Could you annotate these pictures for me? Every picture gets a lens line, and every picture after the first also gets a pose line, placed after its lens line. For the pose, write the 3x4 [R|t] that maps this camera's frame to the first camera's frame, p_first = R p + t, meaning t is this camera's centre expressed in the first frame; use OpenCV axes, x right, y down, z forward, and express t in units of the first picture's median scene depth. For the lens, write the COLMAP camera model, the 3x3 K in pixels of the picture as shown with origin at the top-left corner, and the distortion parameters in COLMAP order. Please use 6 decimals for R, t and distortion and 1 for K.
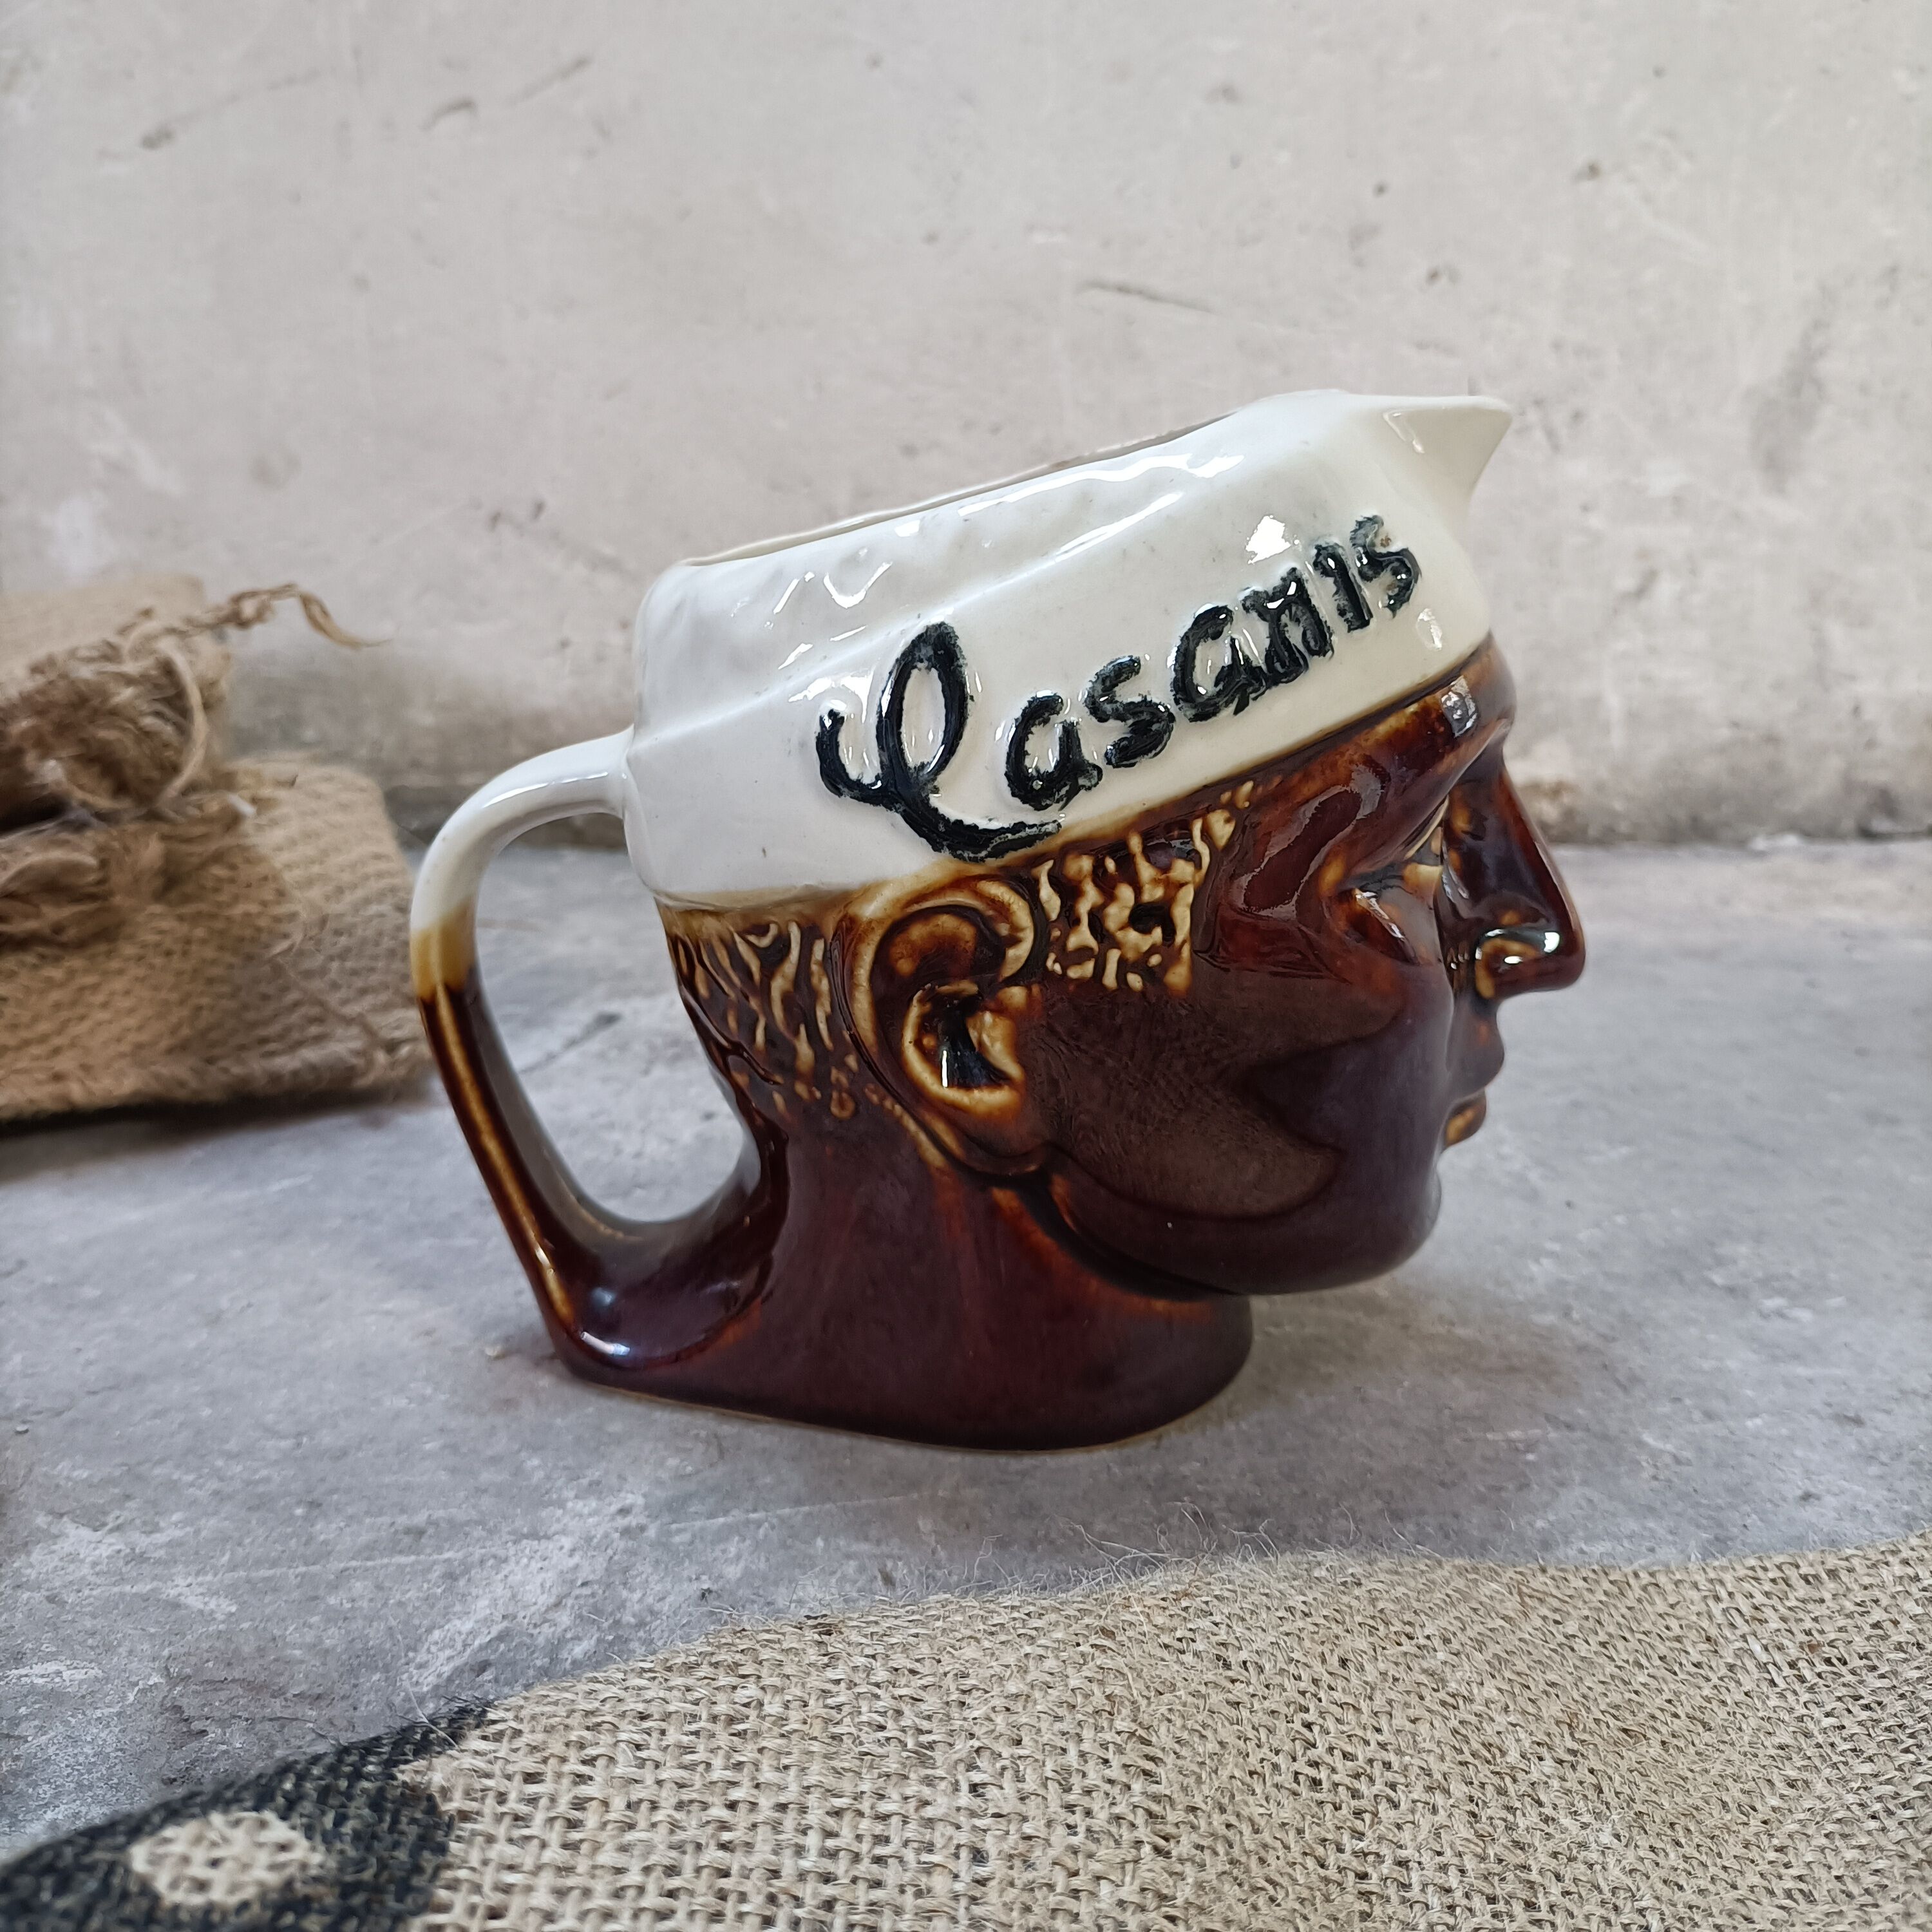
lens RADIAL K [[2010.6, 0, 967.7], [0, 2010.6, 1087.7], [0, 0, 1]] dist [0.058931, -0.299633]
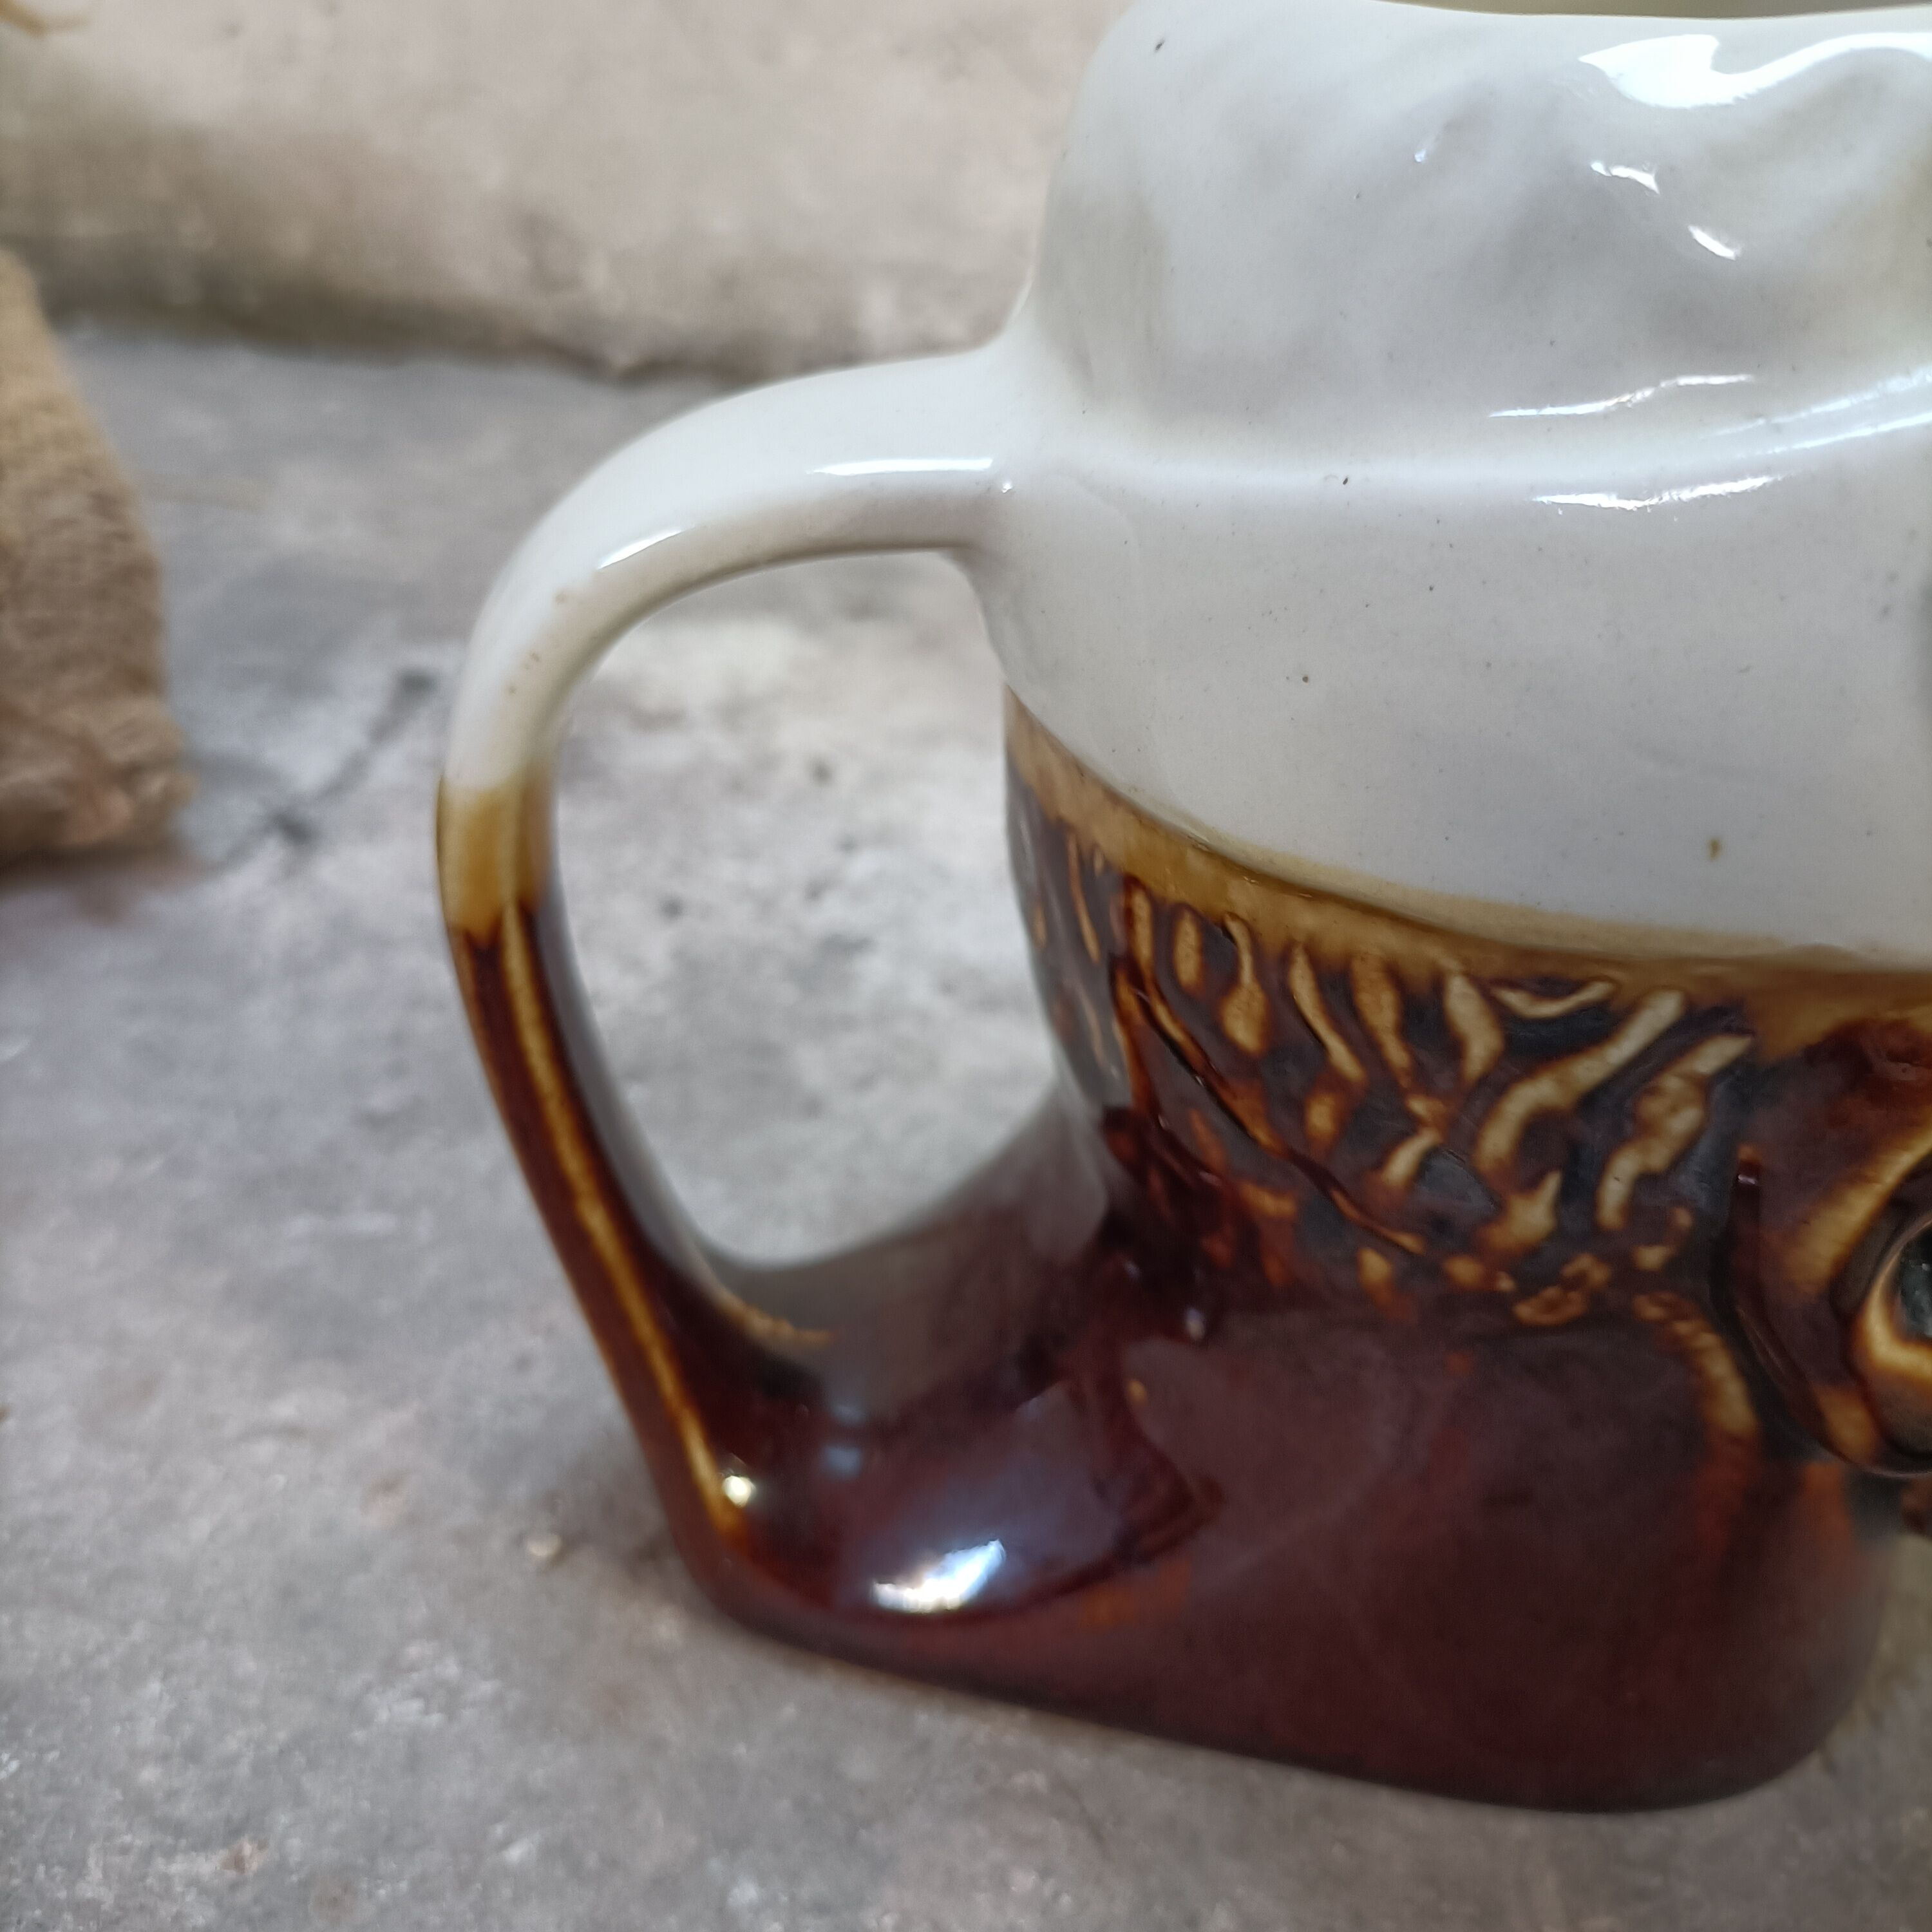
lens RADIAL K [[2010.6, 0, 967.7], [0, 2010.6, 1087.7], [0, 0, 1]] dist [0.058931, -0.299633]
pose [[0.970140, 0.005037, 0.242495, -0.255172], [-0.066173, 0.967352, 0.244644, -0.120971], [-0.233346, -0.253386, 0.938800, 0.508134]]
